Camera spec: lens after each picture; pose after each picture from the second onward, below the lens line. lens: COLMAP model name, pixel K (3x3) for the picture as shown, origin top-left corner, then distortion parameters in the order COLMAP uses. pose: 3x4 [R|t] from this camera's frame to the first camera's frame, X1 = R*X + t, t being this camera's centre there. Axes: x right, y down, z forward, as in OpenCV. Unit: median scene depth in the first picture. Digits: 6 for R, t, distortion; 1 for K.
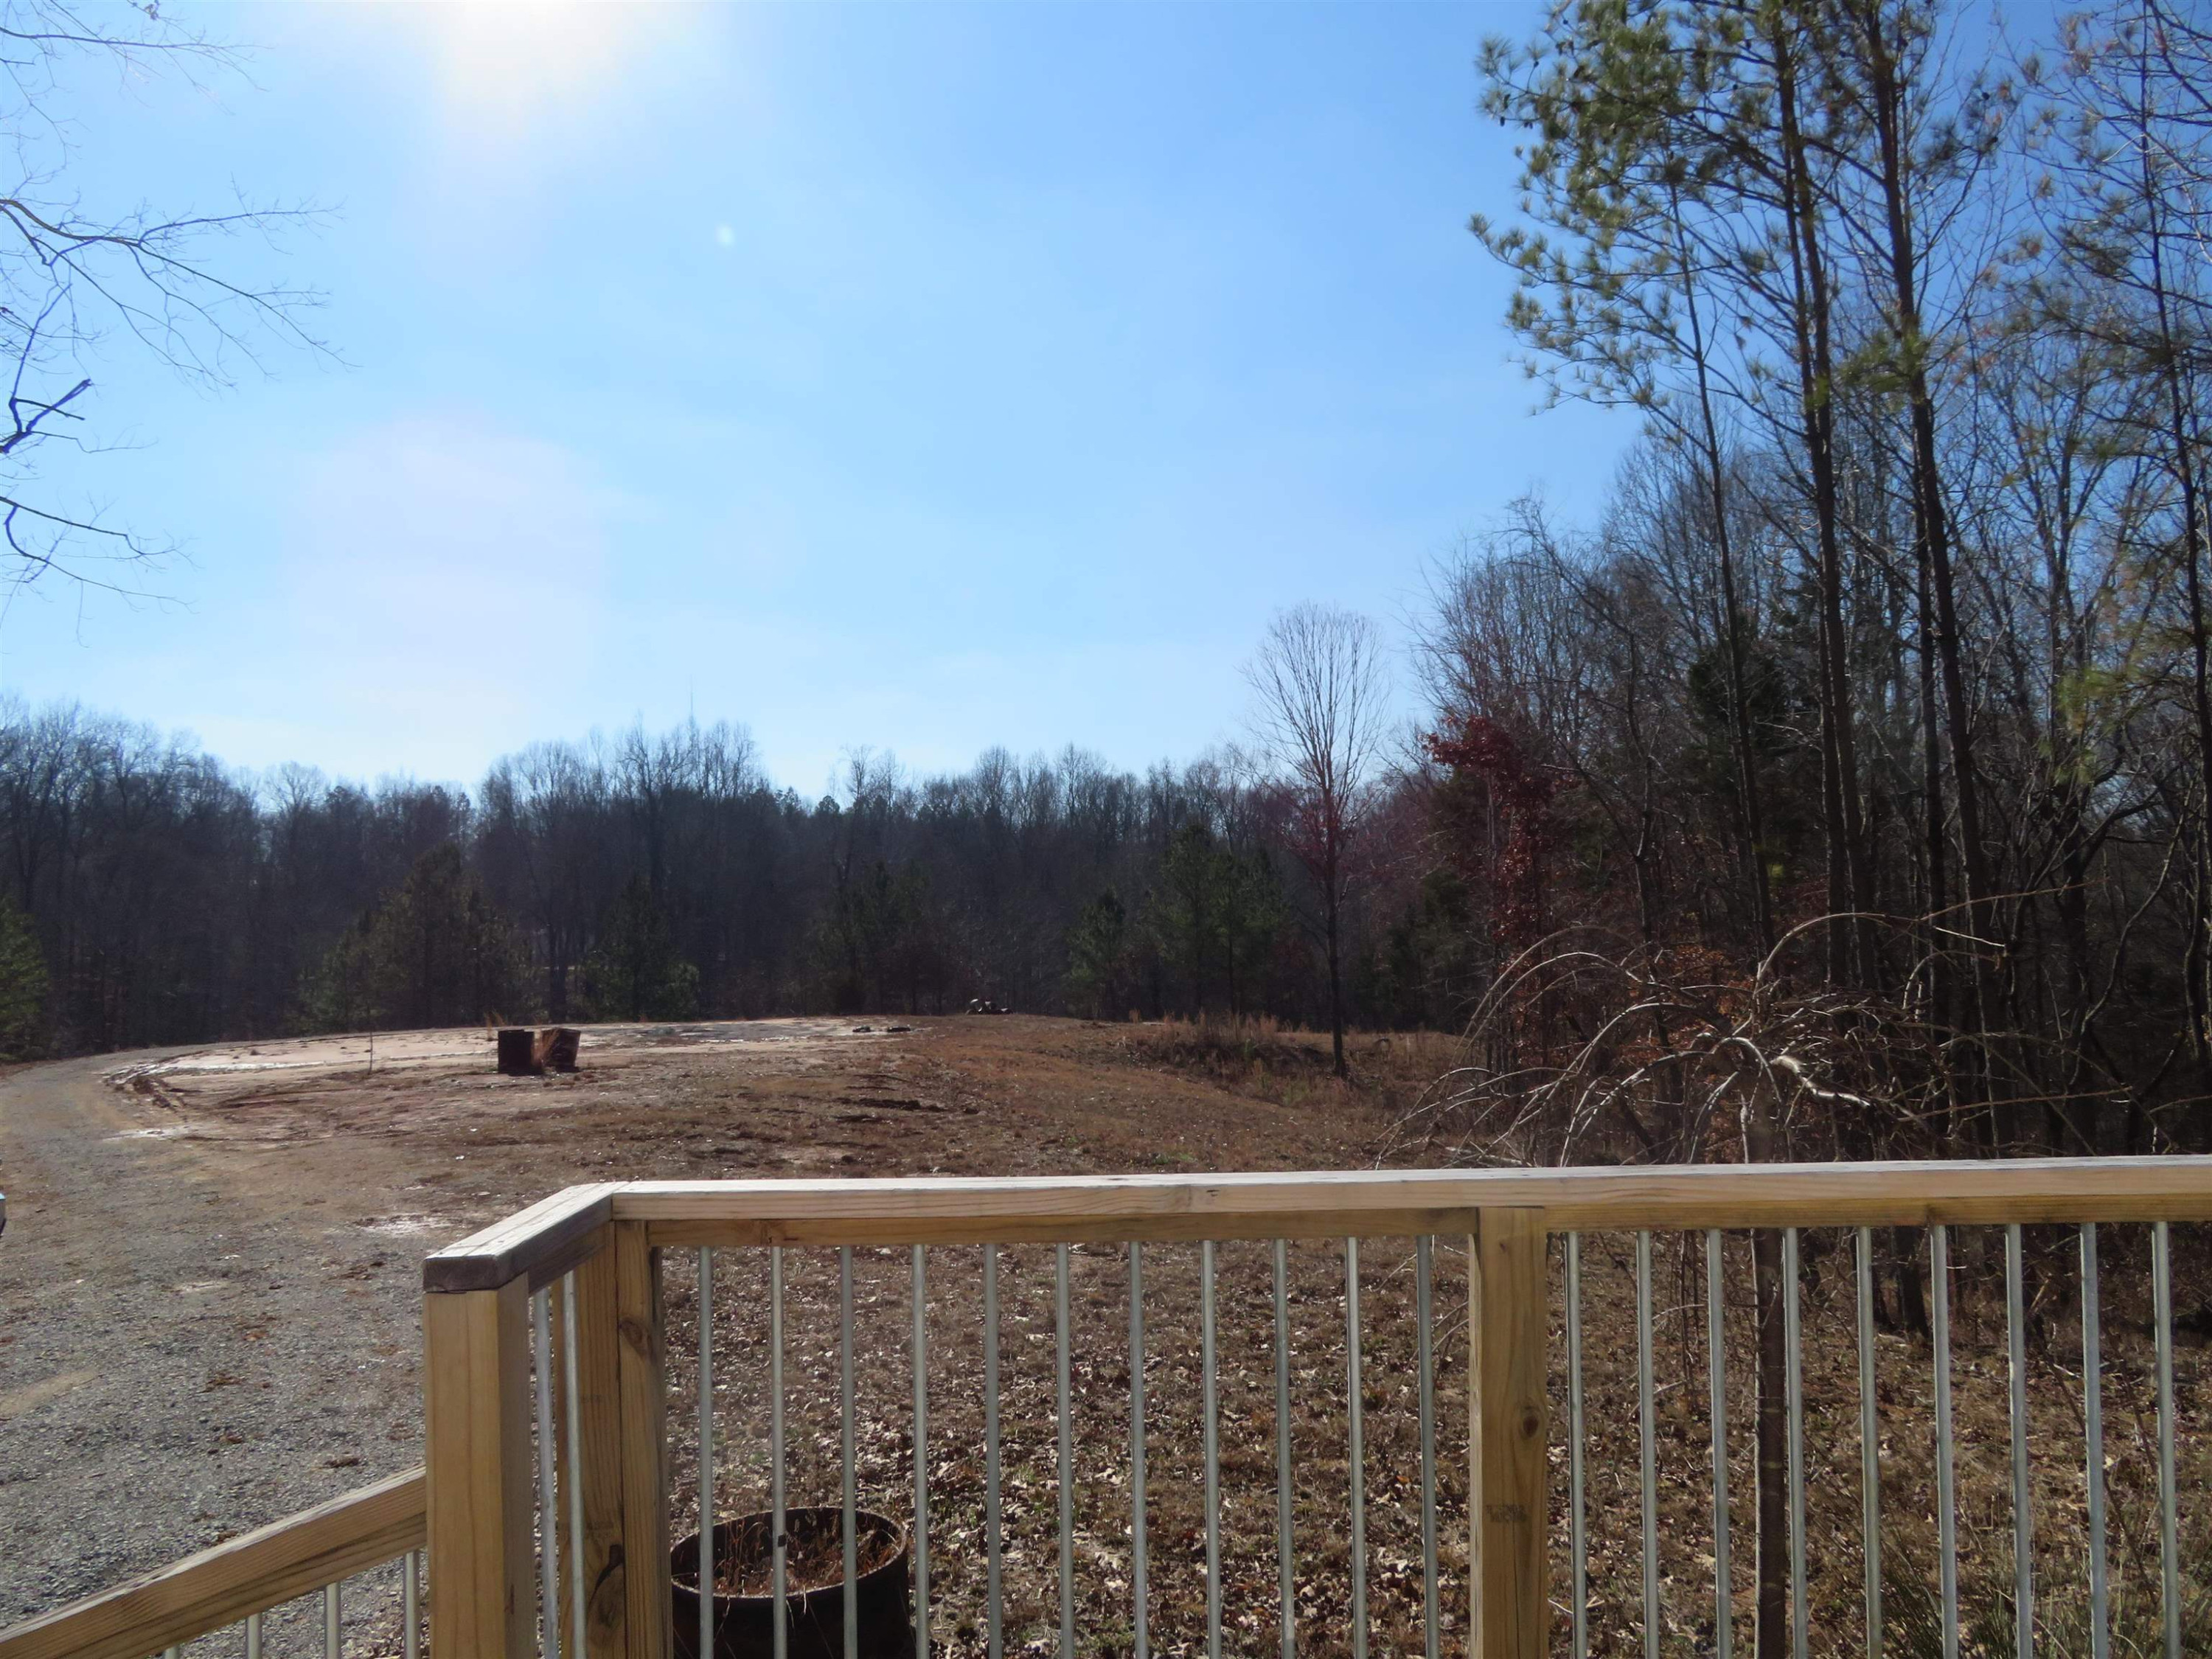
lens RADIAL K [[1579.3, 0, 1106.0], [0, 1579.3, 829.5], [0, 0, 1]] dist [-0.003894, 0.002294]
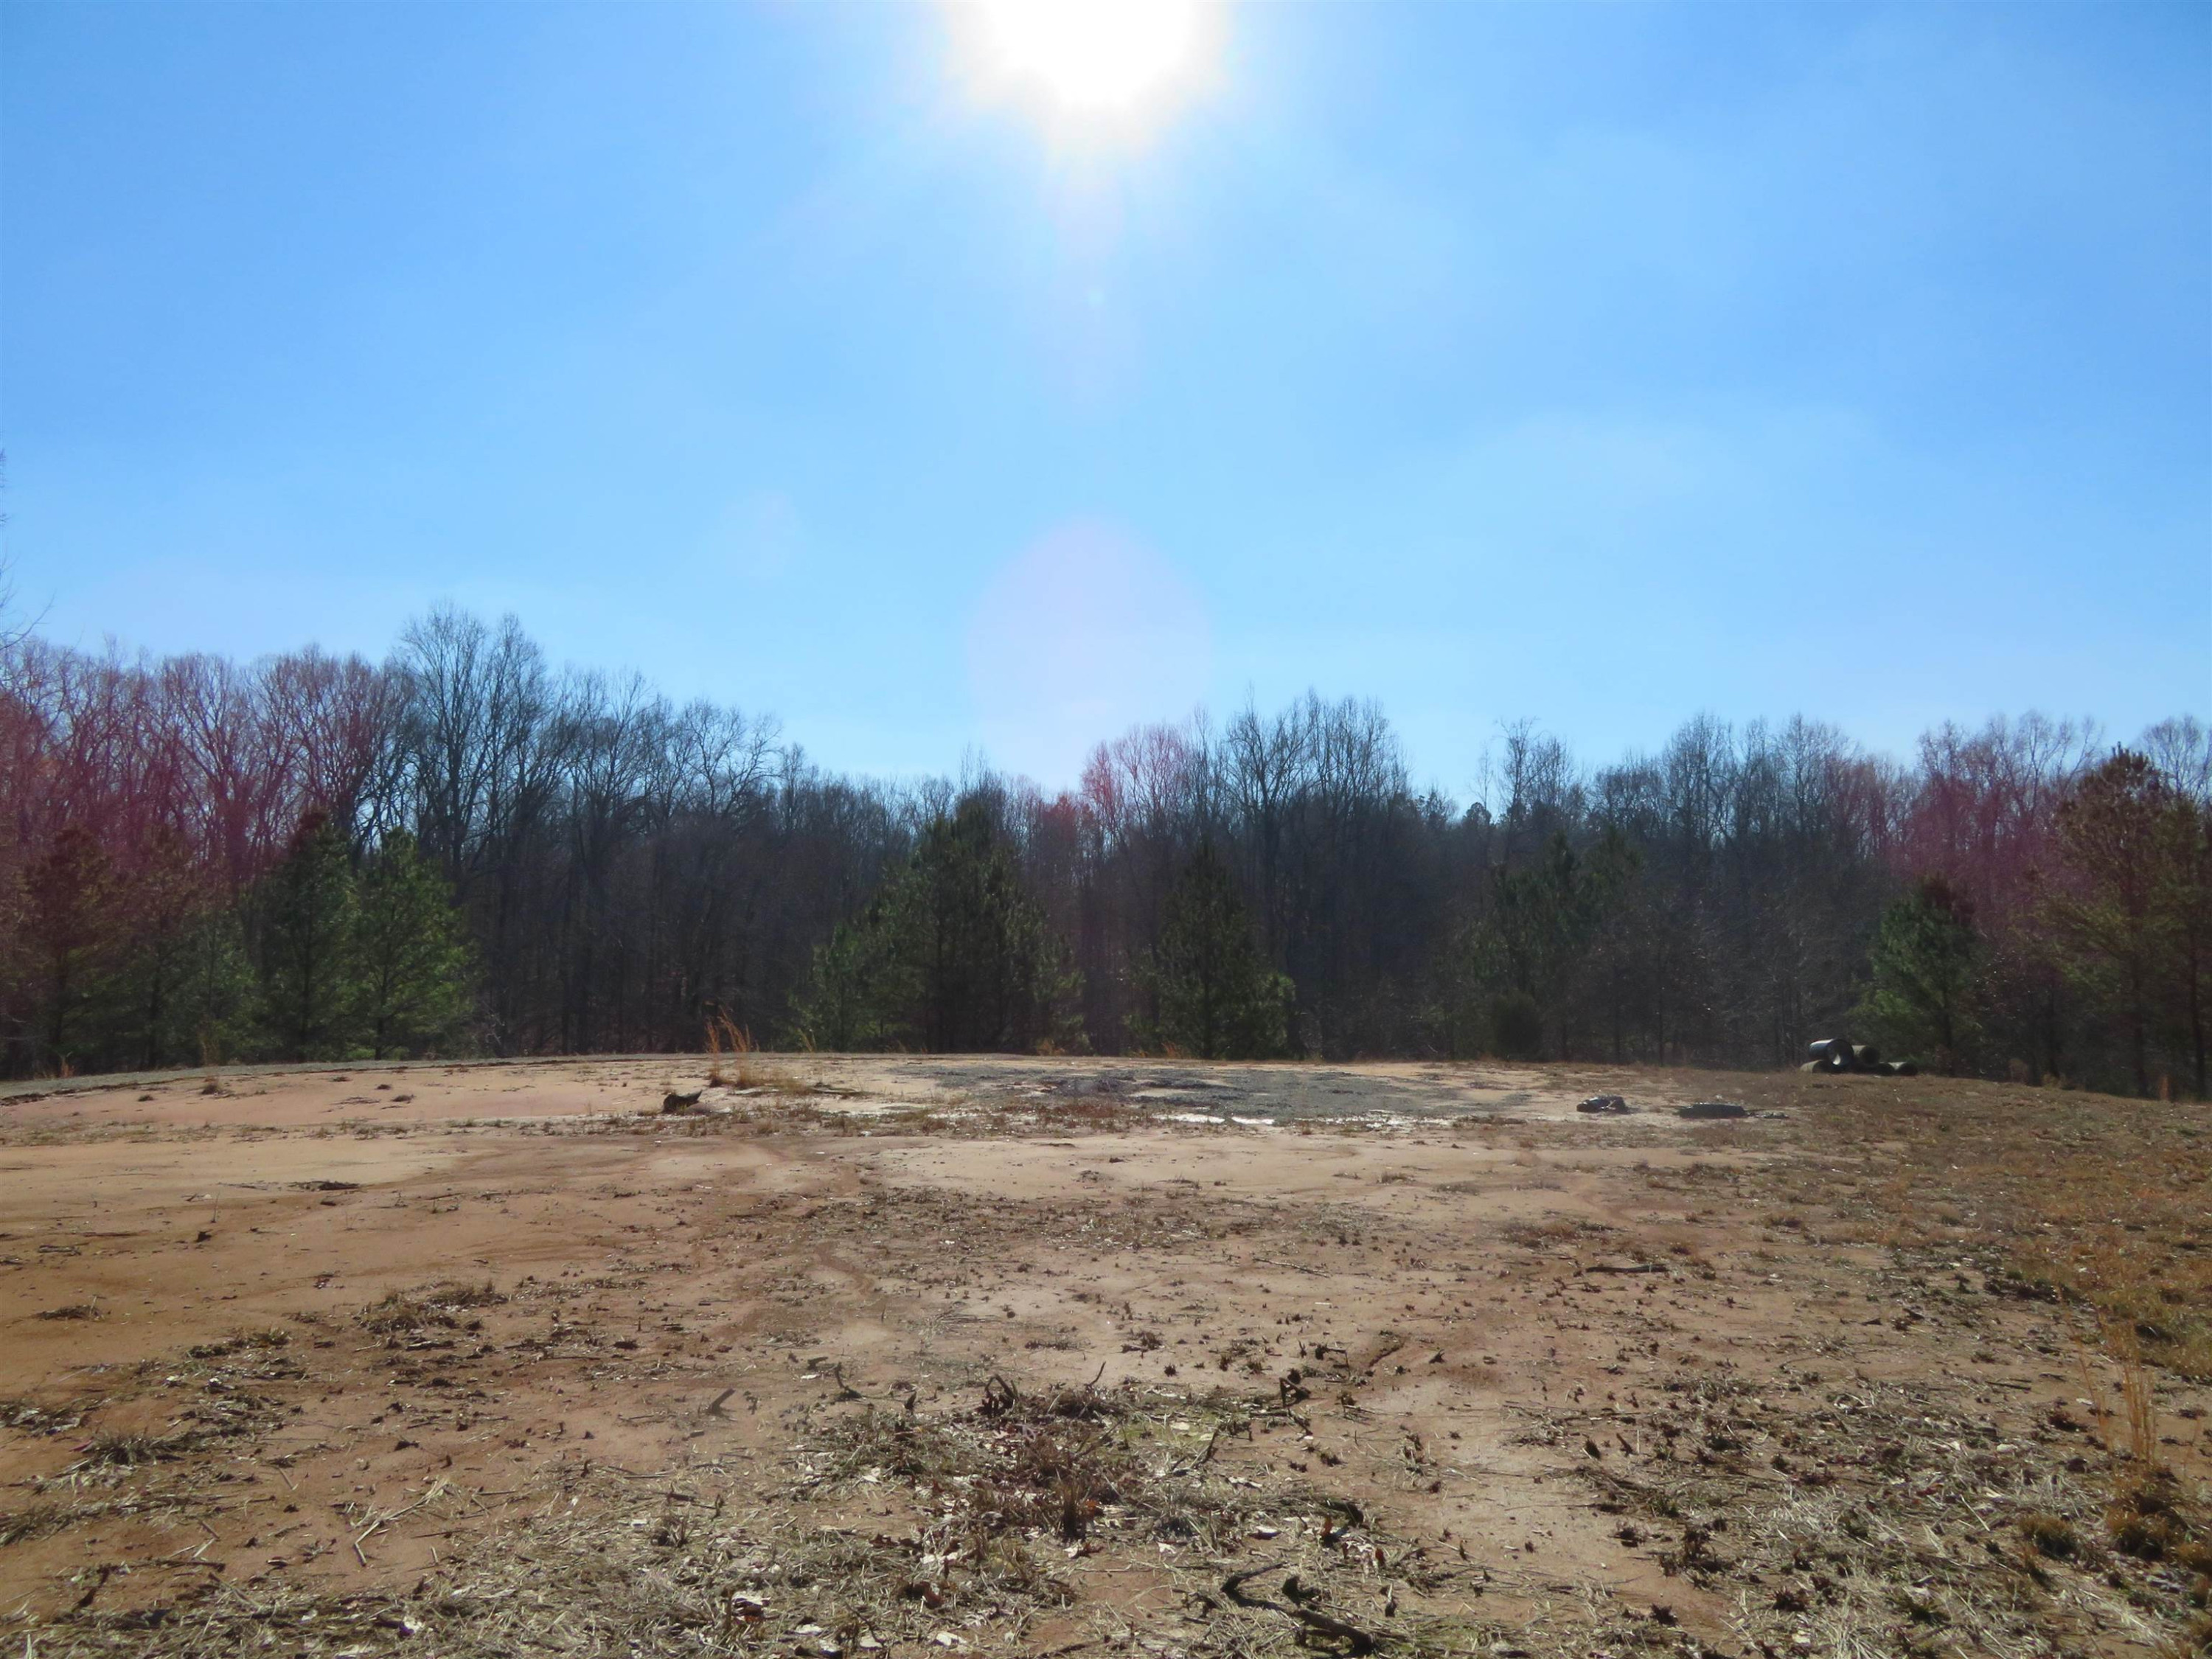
lens RADIAL K [[1579.3, 0, 1106.0], [0, 1579.3, 829.5], [0, 0, 1]] dist [-0.003894, 0.002294]
pose [[0.919519, -0.012828, -0.392835, -0.036523], [0.003492, 0.999694, -0.024470, 0.022562], [0.393029, 0.021129, 0.919283, 0.194893]]
